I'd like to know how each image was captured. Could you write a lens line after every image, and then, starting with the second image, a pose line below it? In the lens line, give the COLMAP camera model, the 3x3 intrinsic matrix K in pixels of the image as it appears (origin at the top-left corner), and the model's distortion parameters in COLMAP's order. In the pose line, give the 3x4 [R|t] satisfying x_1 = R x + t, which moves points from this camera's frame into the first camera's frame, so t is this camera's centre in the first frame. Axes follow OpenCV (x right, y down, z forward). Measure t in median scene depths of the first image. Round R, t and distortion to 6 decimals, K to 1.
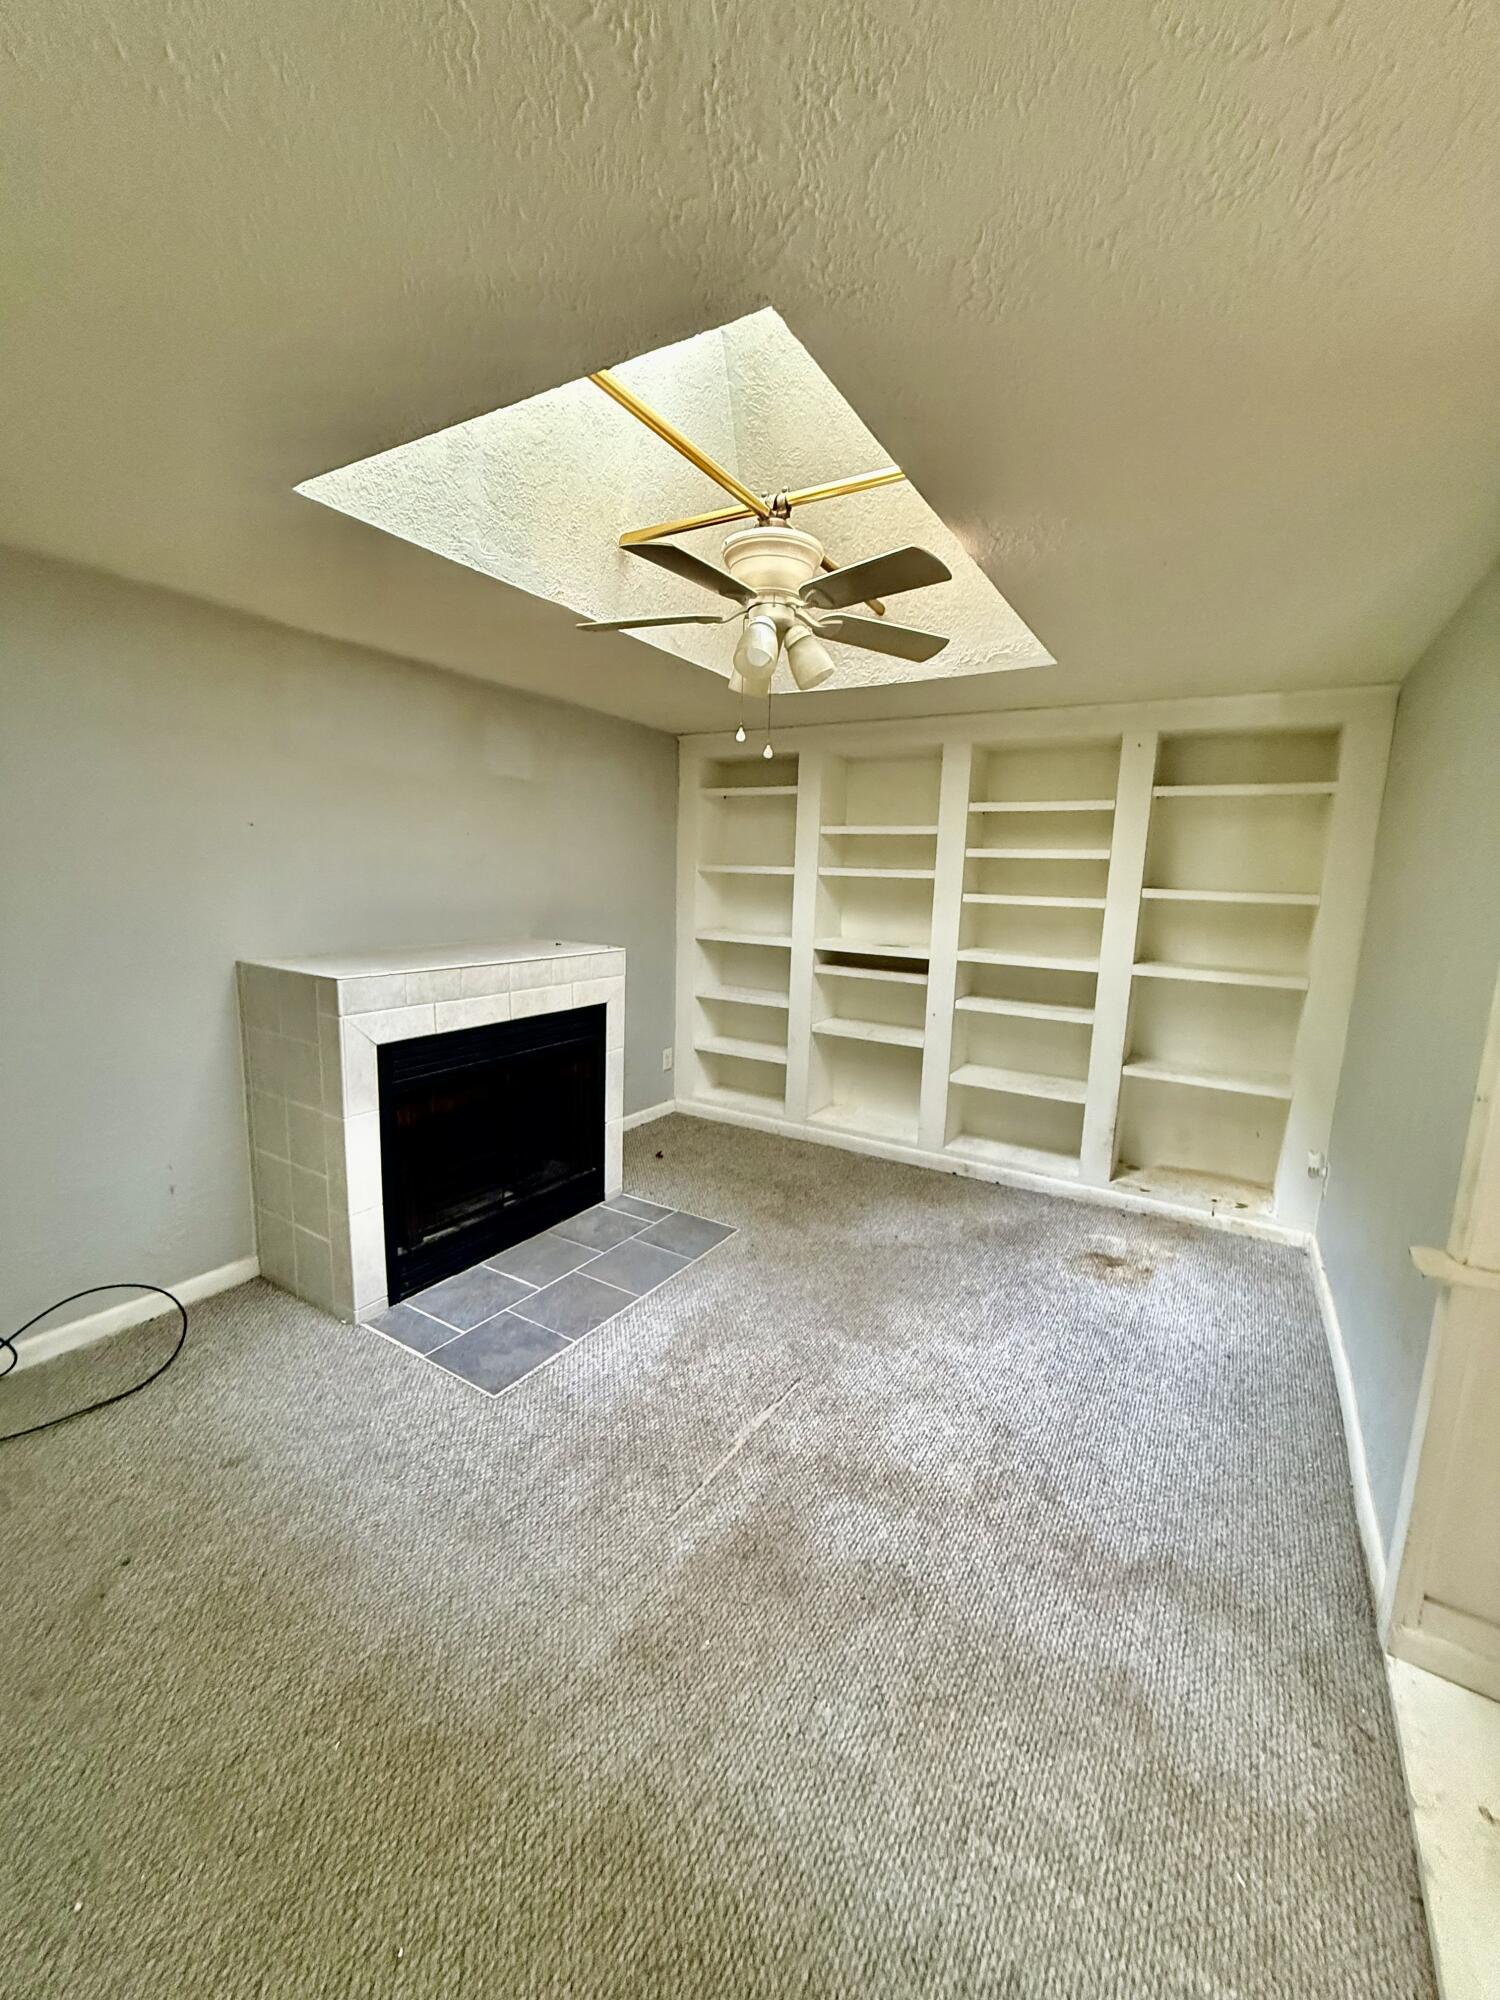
lens RADIAL K [[792.3, 0, 747.5], [0, 792.3, 993.9], [0, 0, 1]] dist [-0.000860, 0.000174]
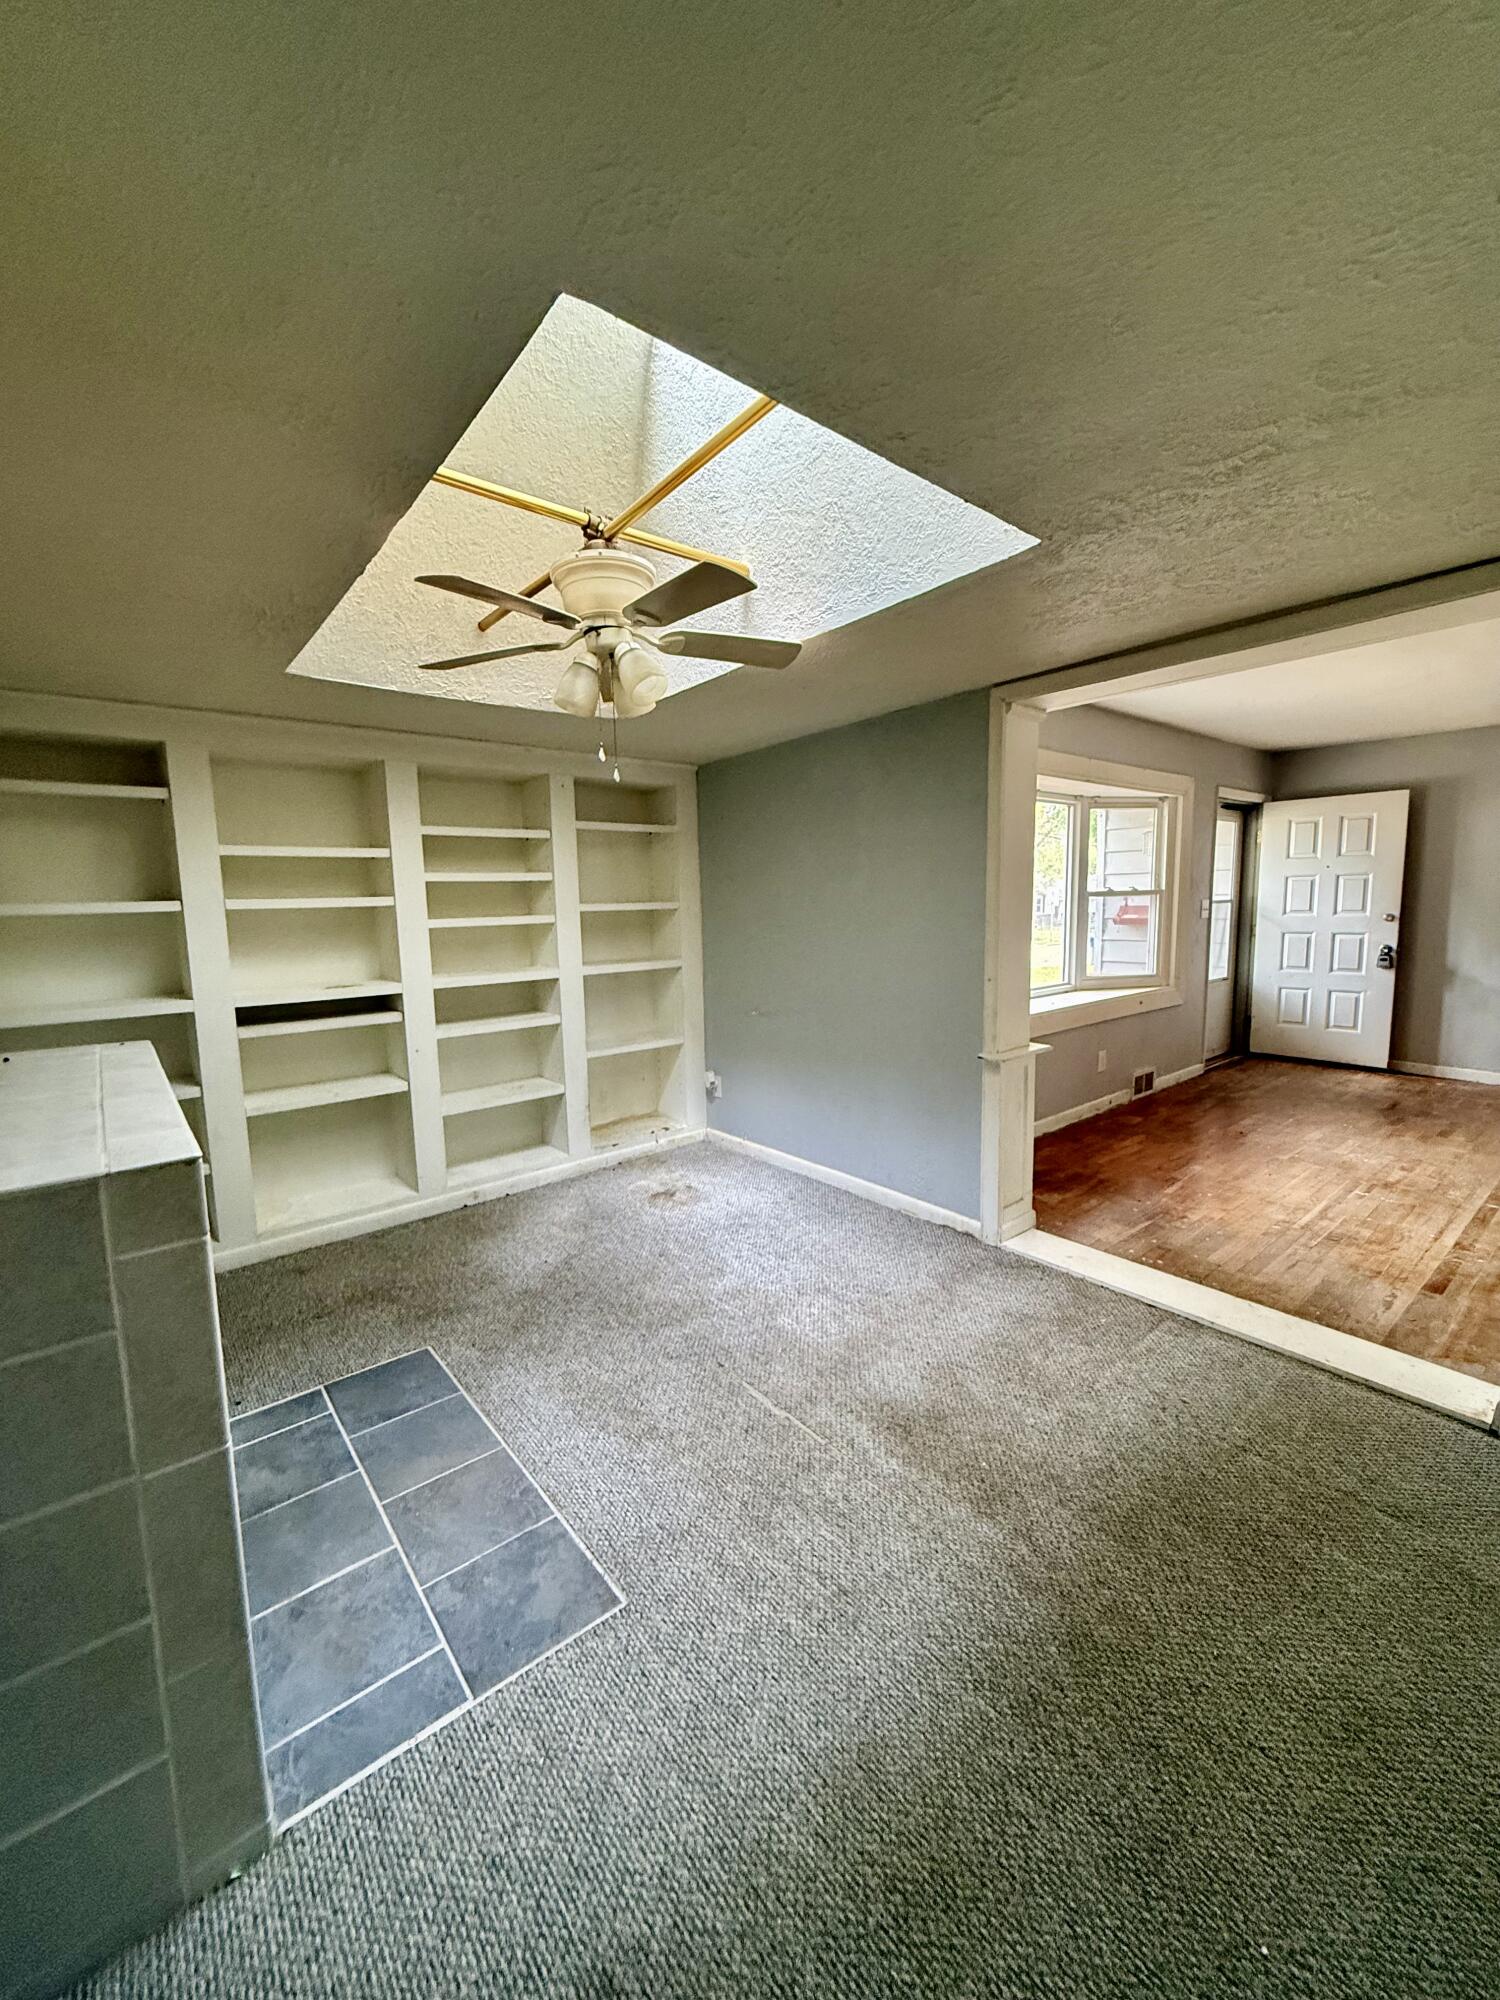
lens RADIAL K [[792.3, 0, 756.4], [0, 792.3, 997.2], [0, 0, 1]] dist [-0.000860, 0.000174]
pose [[0.314283, -0.155518, 0.936504, -0.618921], [0.177526, 0.978716, 0.102951, -0.074973], [-0.932583, 0.133898, 0.335203, 0.383083]]
